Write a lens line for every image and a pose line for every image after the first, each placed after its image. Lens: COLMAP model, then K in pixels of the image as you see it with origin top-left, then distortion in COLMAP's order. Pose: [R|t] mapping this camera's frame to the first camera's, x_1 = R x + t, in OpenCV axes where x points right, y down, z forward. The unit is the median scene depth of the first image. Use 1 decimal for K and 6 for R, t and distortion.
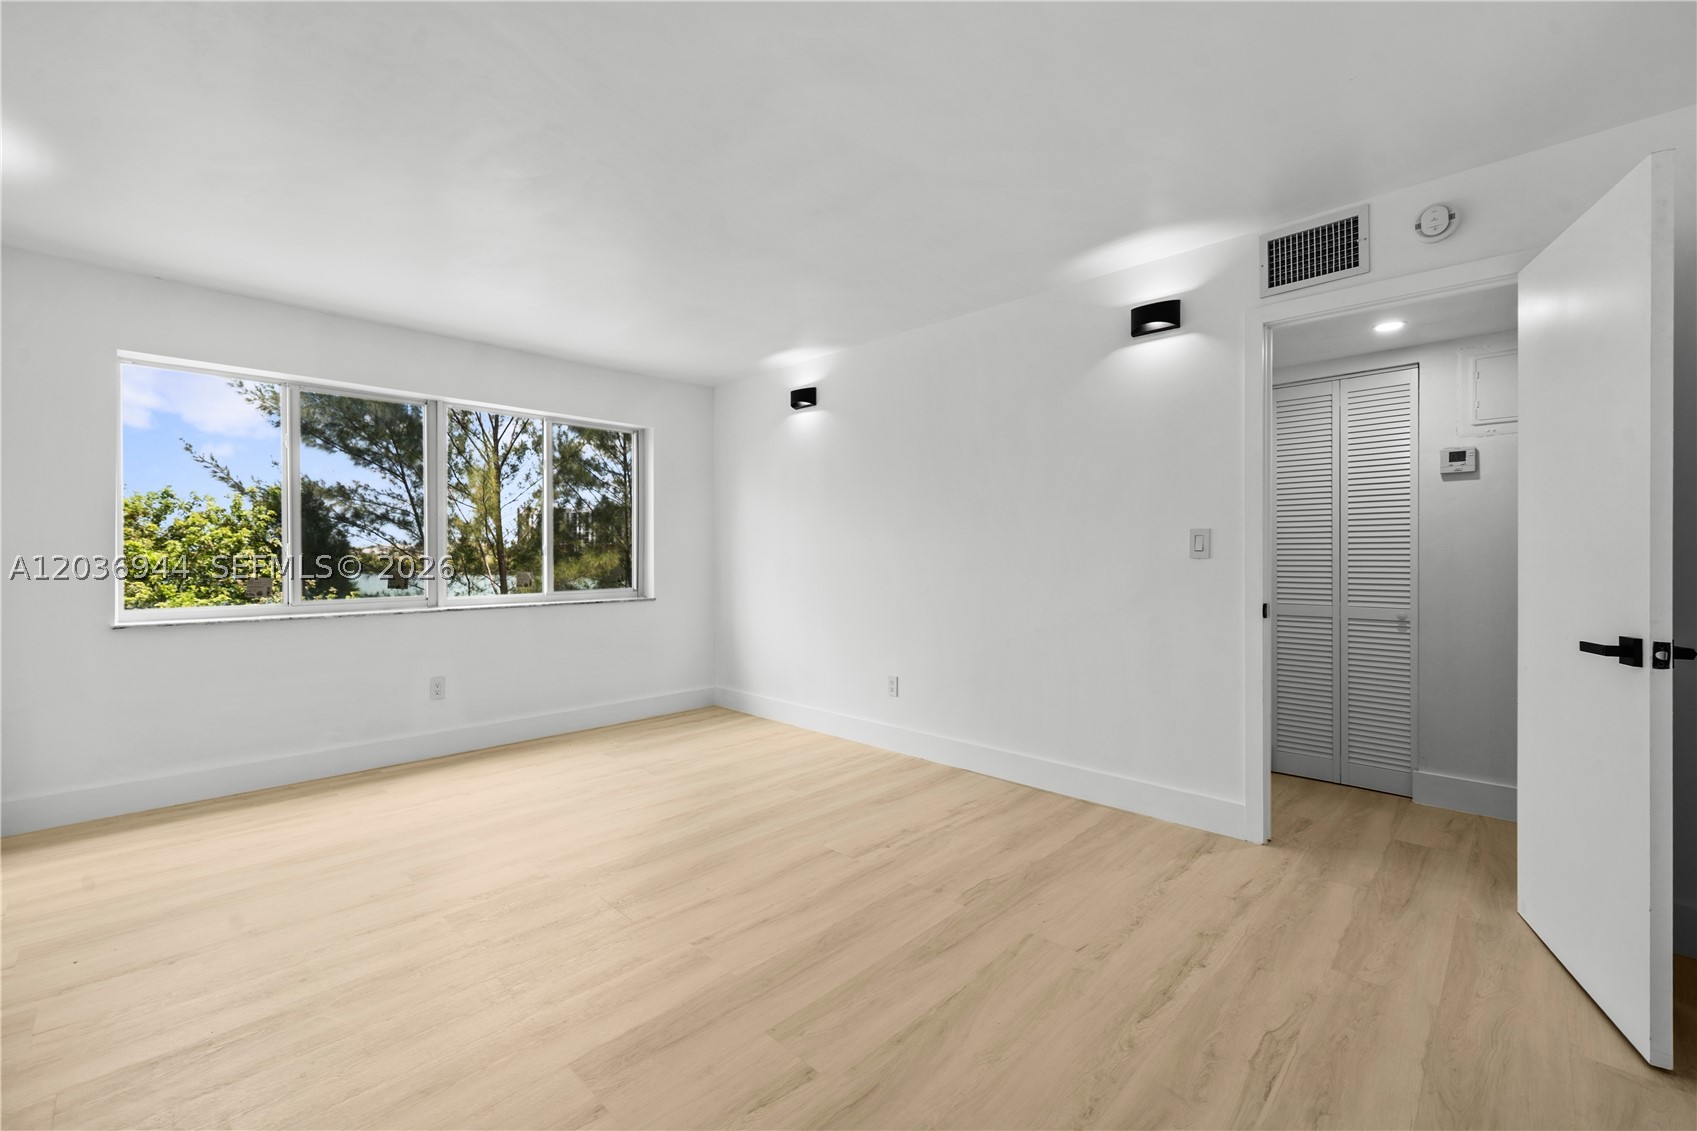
lens RADIAL K [[693.3, 0, 841.6], [0, 693.3, 553.9], [0, 0, 1]] dist [0.001231, -0.000099]
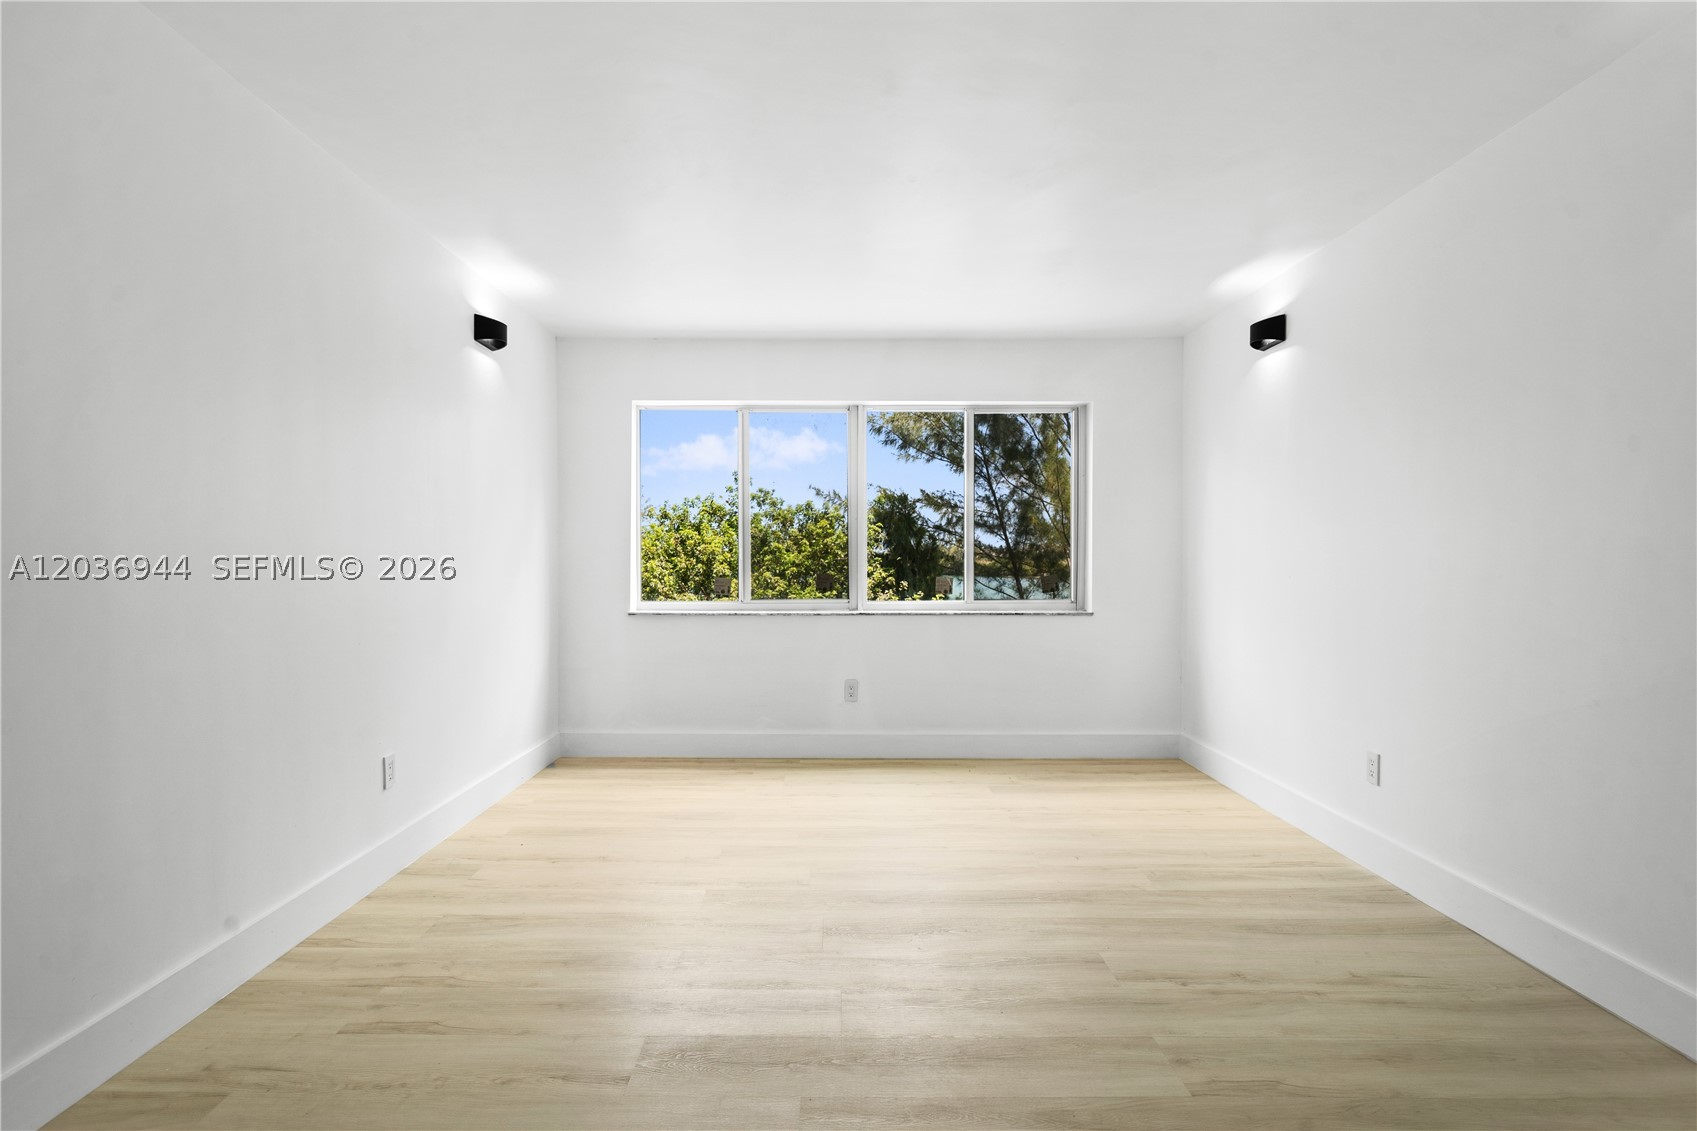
lens RADIAL K [[856.8, 0, 848.5], [0, 856.8, 565.5], [0, 0, 1]] dist [-0.000761, -0.000308]
pose [[0.706954, 0.007862, -0.707216, 0.345832], [-0.001614, 0.999954, 0.009503, -0.000575], [0.707258, -0.005576, 0.706934, 0.134460]]
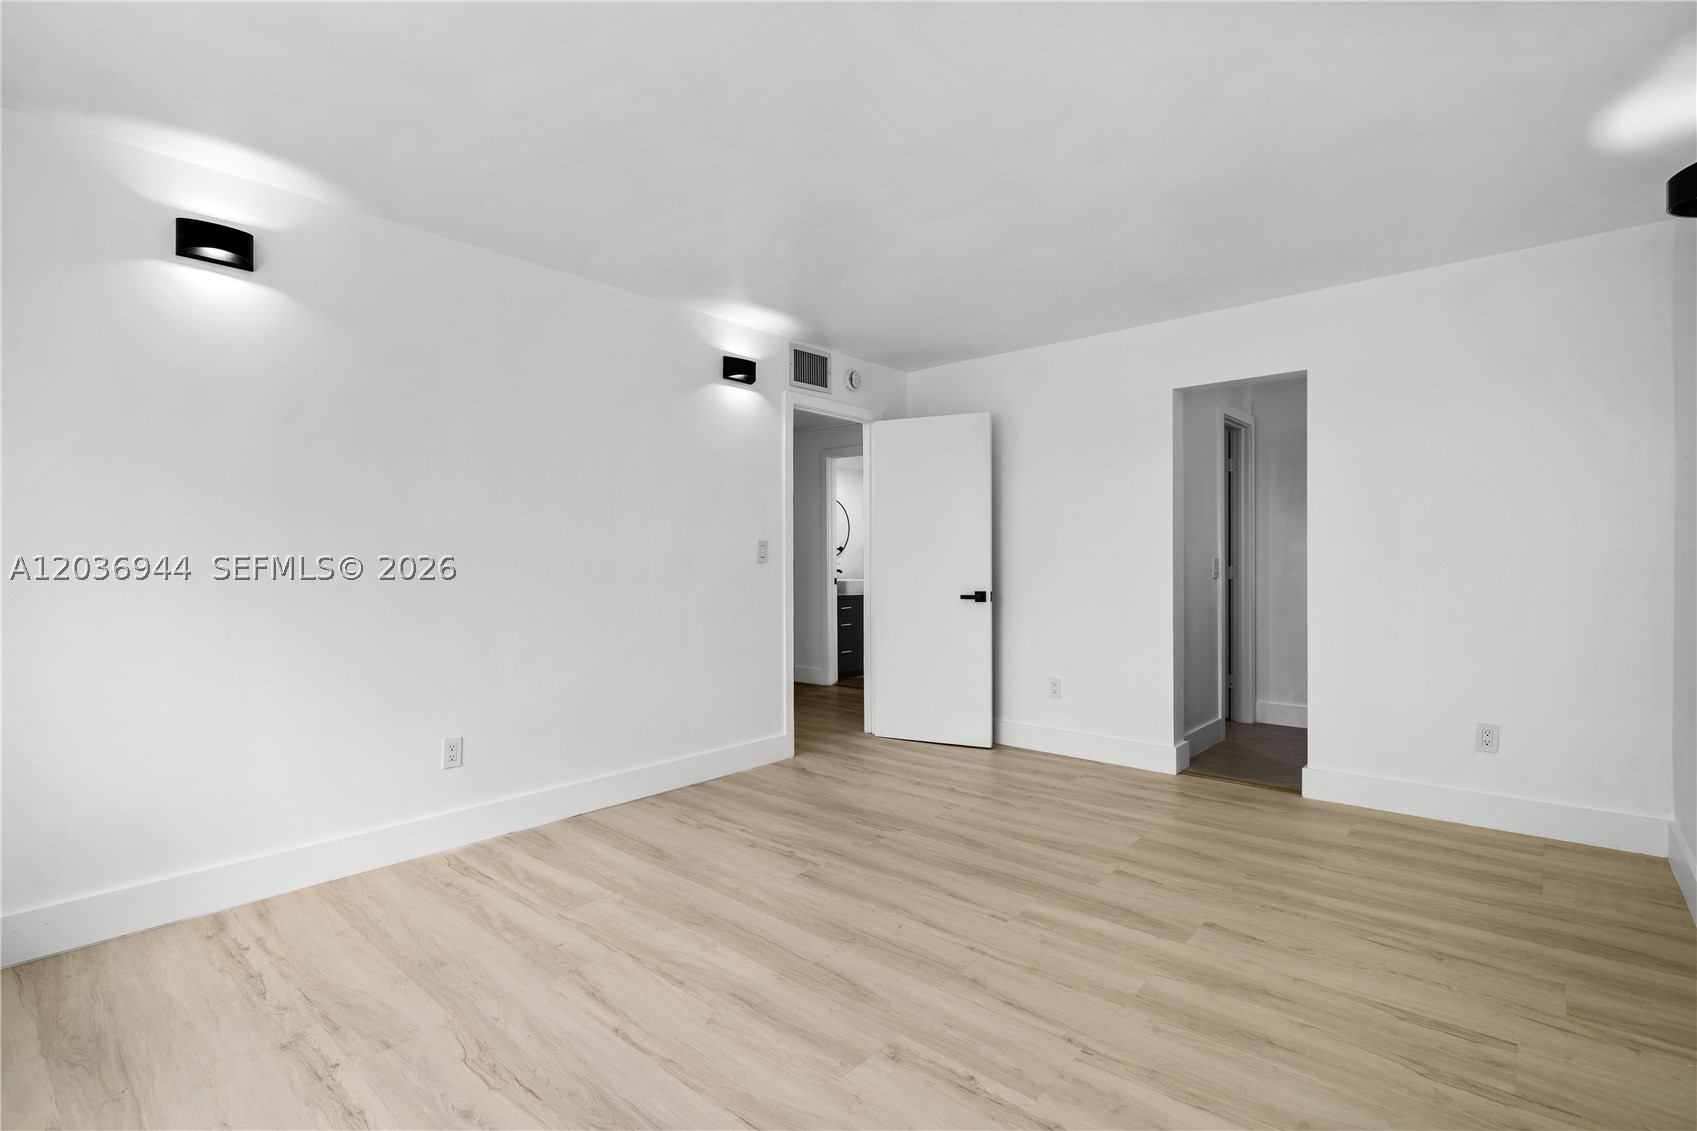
lens RADIAL K [[784.8, 0, 827.3], [0, 784.8, 546.7], [0, 0, 1]] dist [0.000032, 0.000403]
pose [[-0.036498, 0.021346, 0.999106, -0.861395], [0.000415, 0.999772, -0.021345, 0.007097], [-0.999334, -0.000365, -0.036499, 0.798149]]
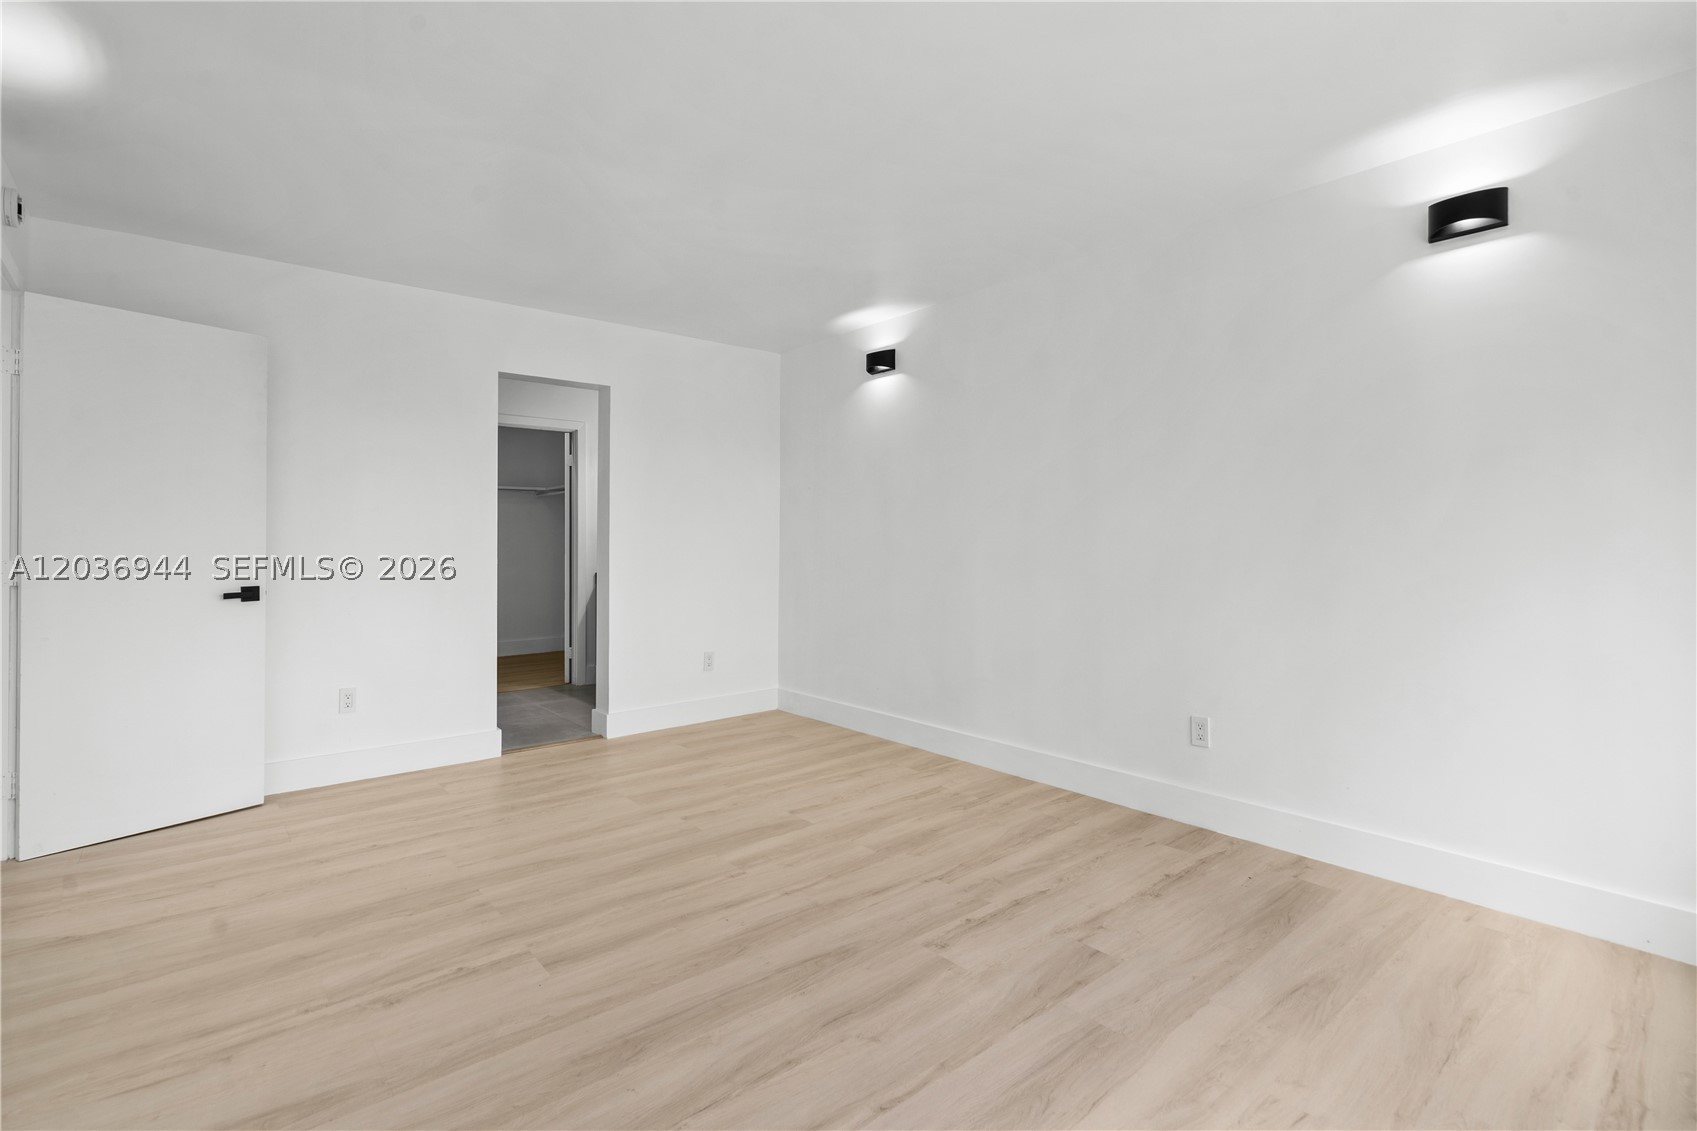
lens RADIAL K [[800.8, 0, 842.9], [0, 800.8, 546.2], [0, 0, 1]] dist [0.003022, 0.000485]
pose [[-0.995105, 0.002277, 0.098793, -0.310198], [0.002595, 0.999992, 0.003090, 0.004968], [-0.098785, 0.003331, -0.995103, 1.406024]]
